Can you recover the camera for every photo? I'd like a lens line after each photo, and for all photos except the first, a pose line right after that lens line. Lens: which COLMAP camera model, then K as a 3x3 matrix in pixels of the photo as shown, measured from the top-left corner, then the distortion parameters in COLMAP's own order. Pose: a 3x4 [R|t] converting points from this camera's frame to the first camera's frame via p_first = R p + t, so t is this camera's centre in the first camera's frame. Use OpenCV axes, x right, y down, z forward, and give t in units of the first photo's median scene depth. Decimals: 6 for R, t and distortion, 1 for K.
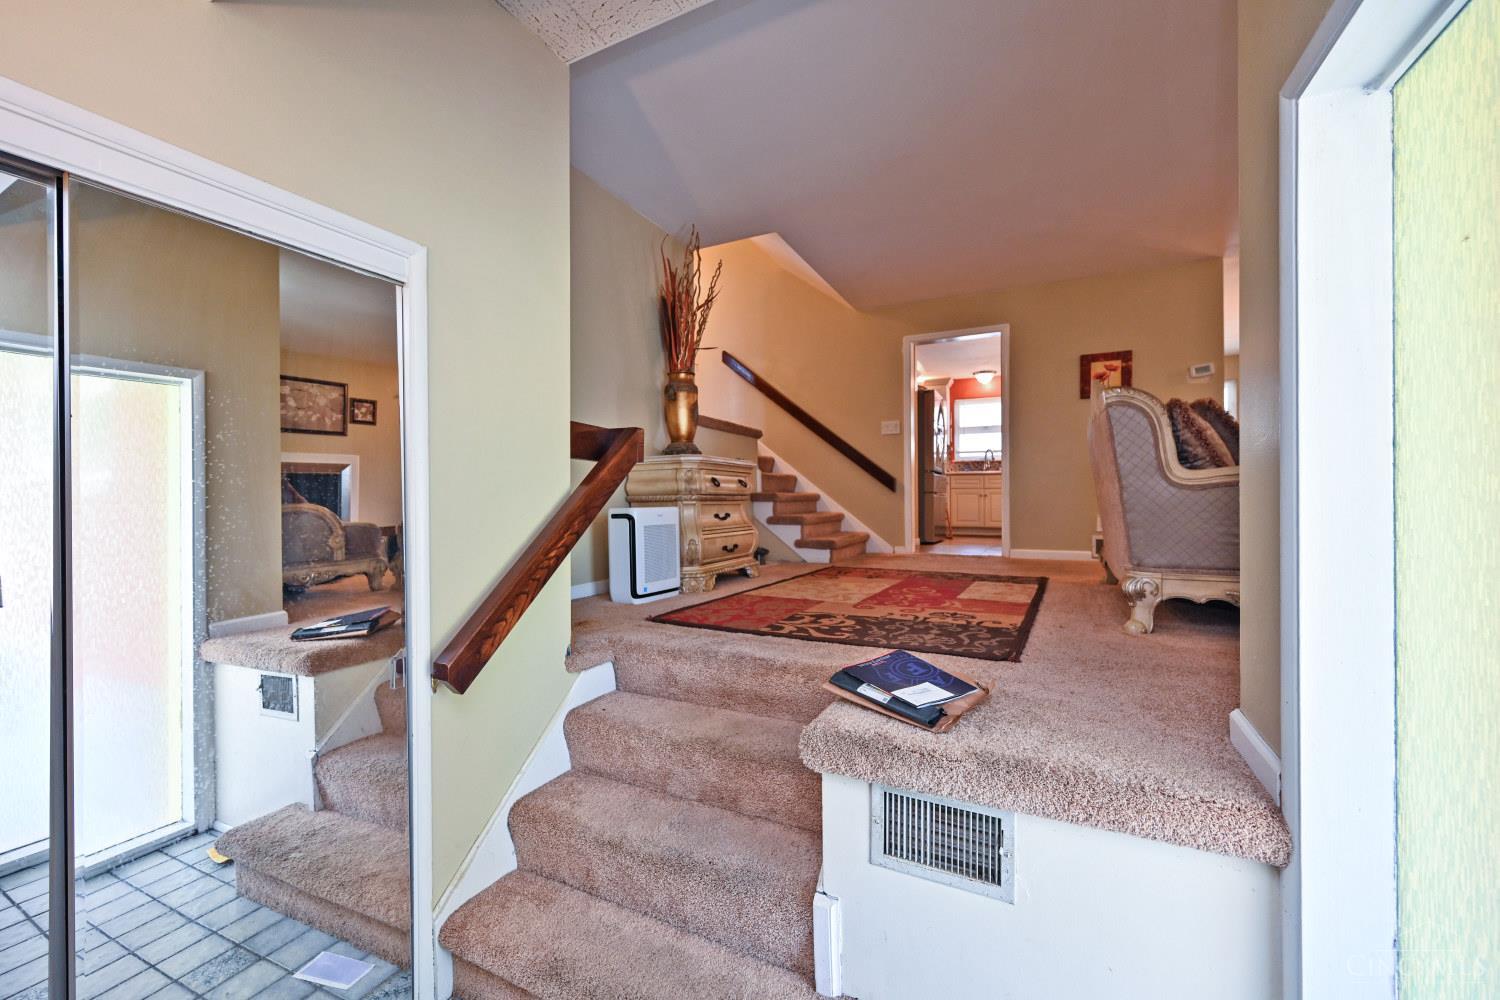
lens RADIAL K [[592.2, 0, 757.8], [0, 592.2, 502.0], [0, 0, 1]] dist [-0.000634, 0.000274]
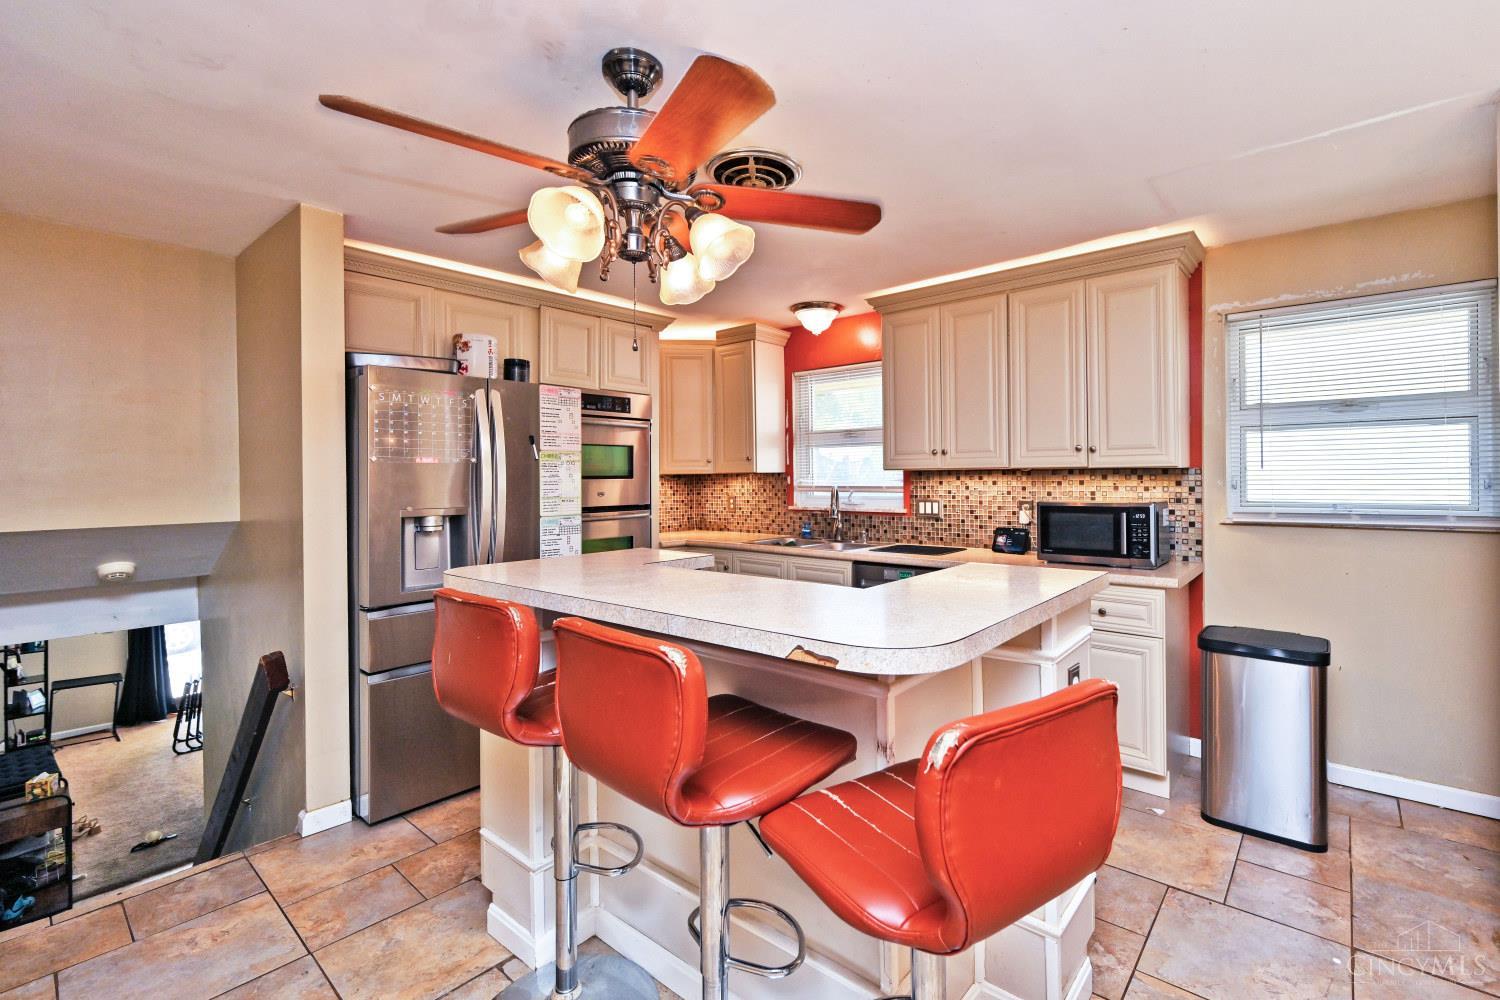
lens RADIAL K [[654.1, 0, 815.9], [0, 654.1, 478.5], [0, 0, 1]] dist [0.000776, 0.000901]
pose [[0.975359, -0.006054, -0.220542, 0.863674], [0.007144, 0.999966, 0.004145, -0.174081], [0.220509, -0.005618, 0.975369, 0.963434]]
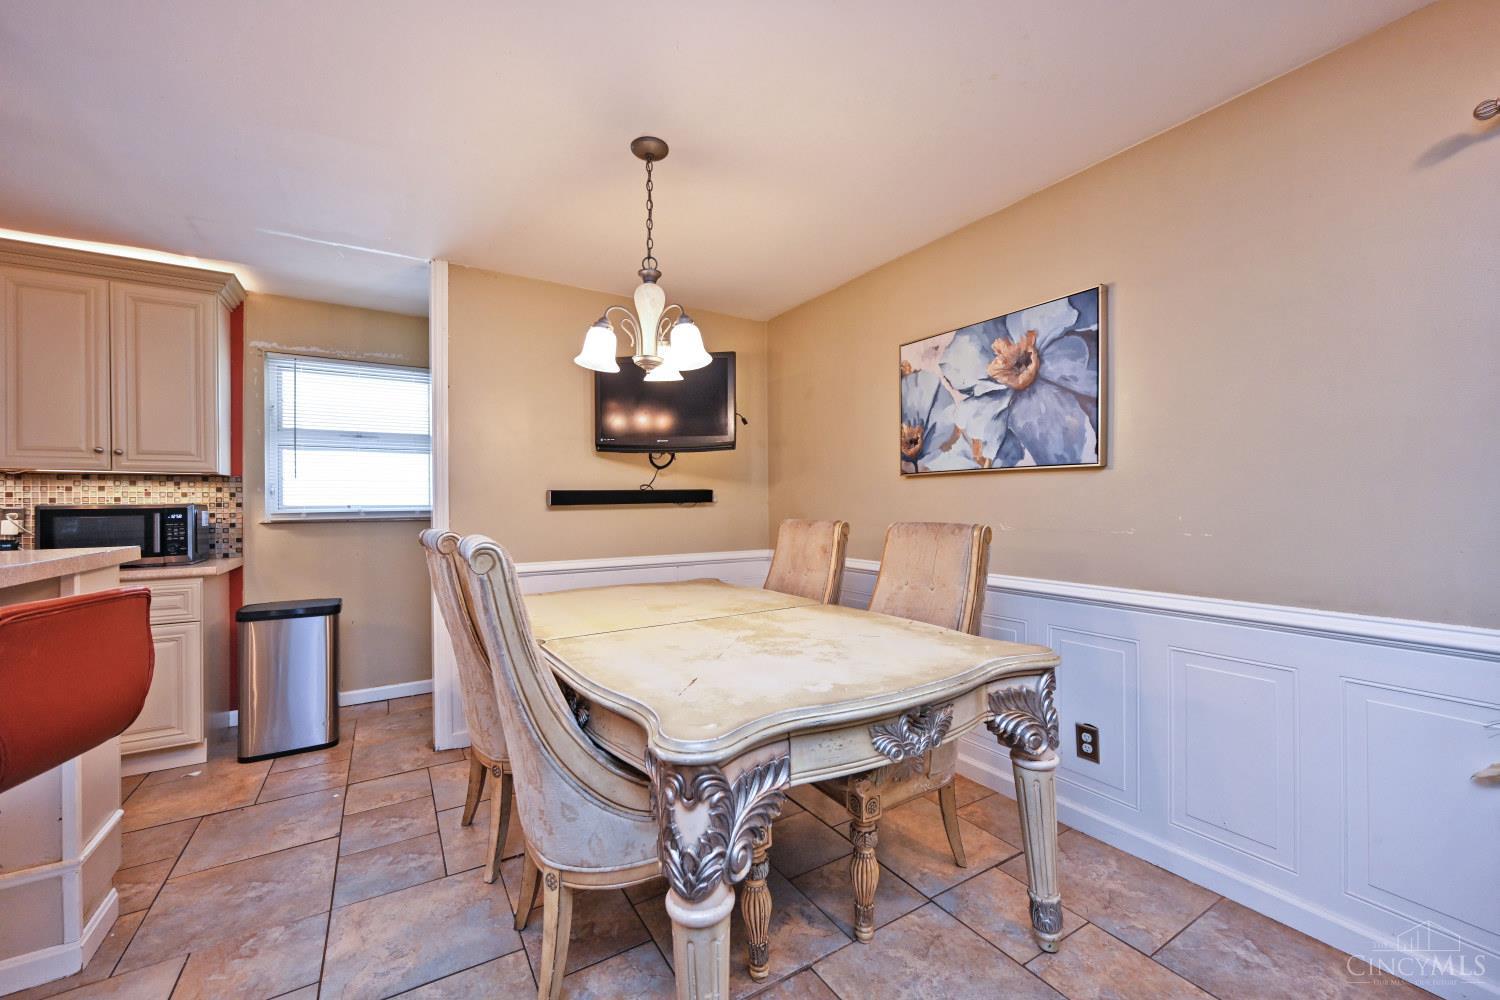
lens RADIAL K [[592.2, 0, 747.1], [0, 592.2, 502.1], [0, 0, 1]] dist [-0.000634, 0.000274]
pose [[0.539779, 0.001226, 0.841806, 0.832349], [0.006943, 0.999958, -0.005908, -0.142468], [-0.841778, 0.009033, 0.539748, 0.820708]]
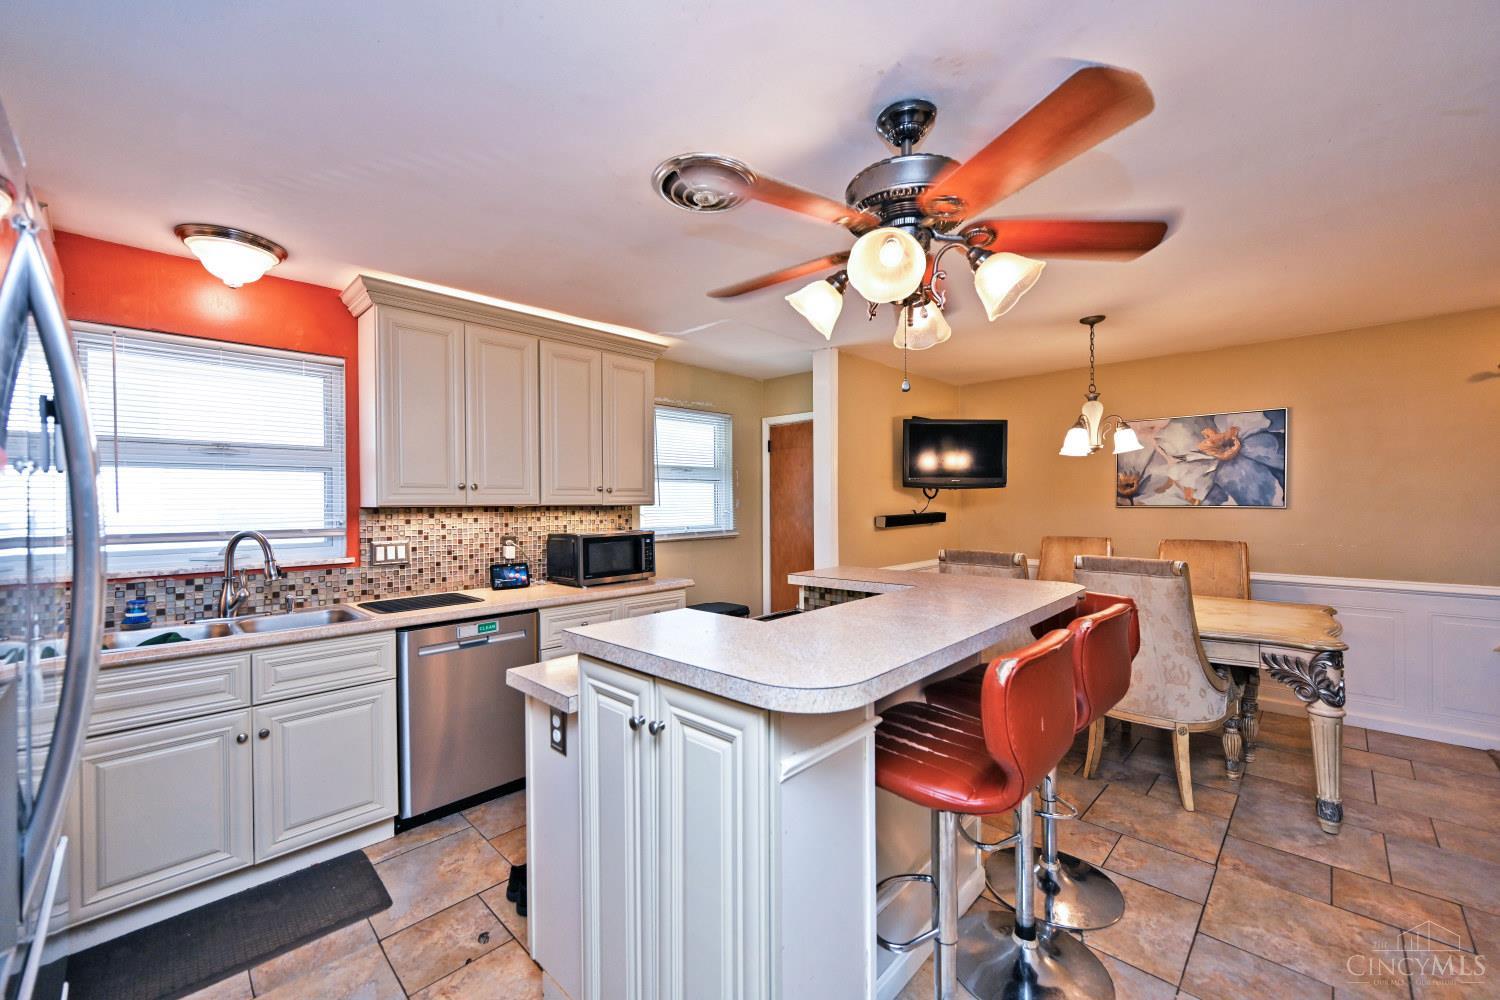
lens RADIAL K [[592.2, 0, 743.5], [0, 592.2, 503.8], [0, 0, 1]] dist [-0.000634, 0.000274]
pose [[0.324995, -0.000866, 0.945715, 0.371910], [0.008601, 0.999961, -0.002040, -0.178549], [-0.945677, 0.008797, 0.324990, 1.251128]]
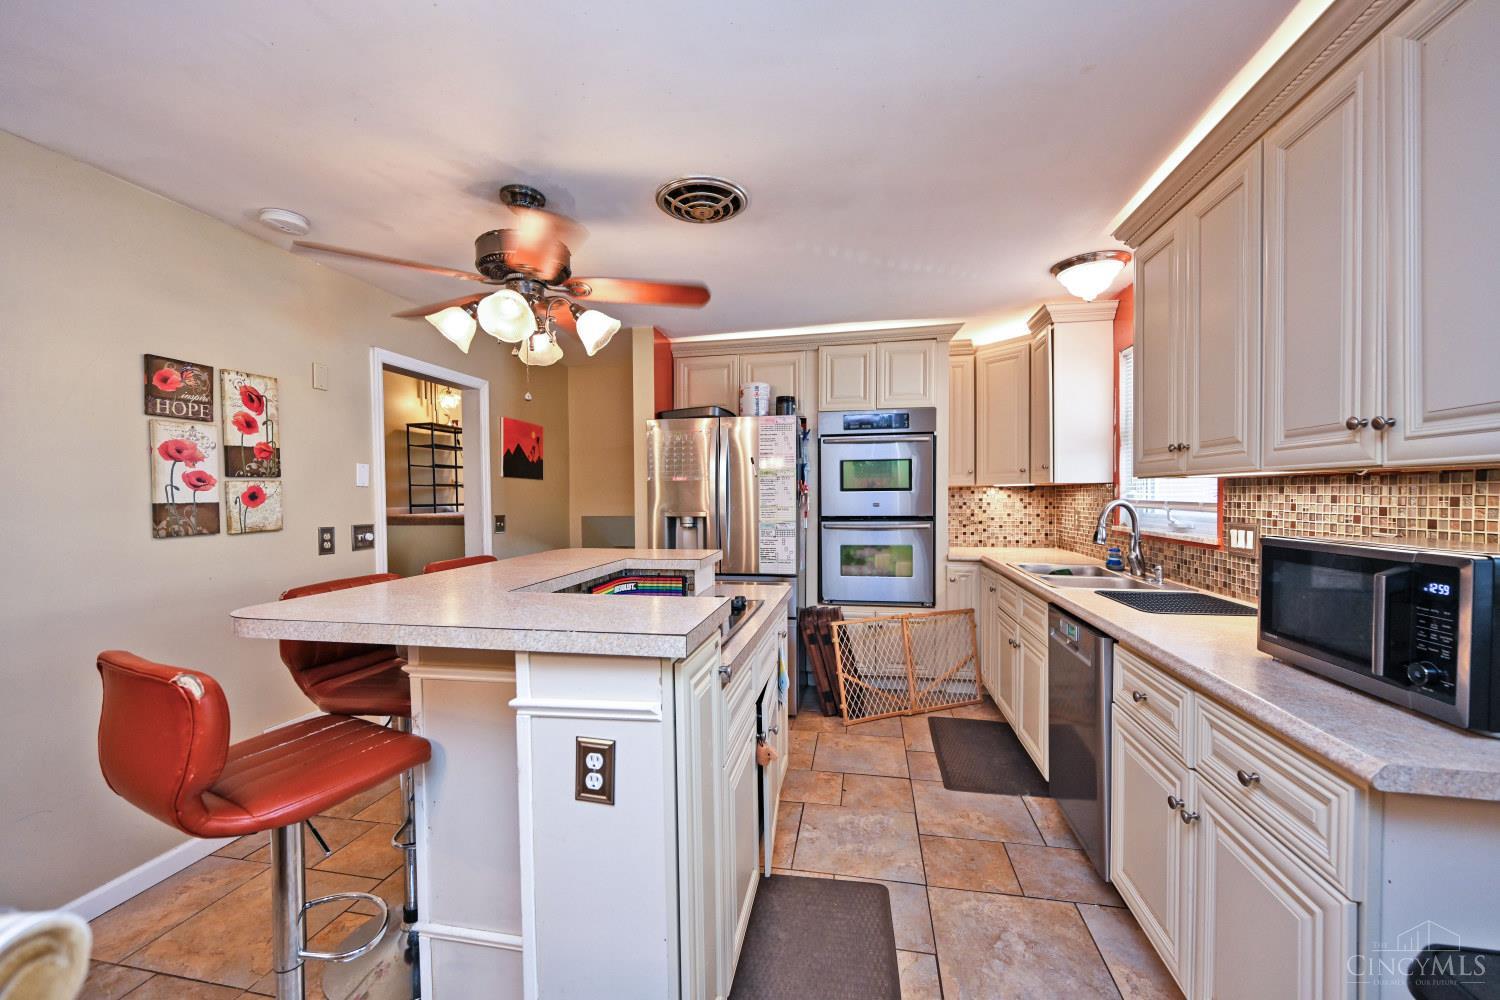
lens RADIAL K [[592.2, 0, 755.1], [0, 592.2, 507.8], [0, 0, 1]] dist [-0.000634, 0.000274]
pose [[0.261395, 0.022774, -0.964963, 1.152890], [0.008013, 0.999636, 0.025763, -0.171333], [0.965199, -0.014466, 0.261117, 1.314615]]
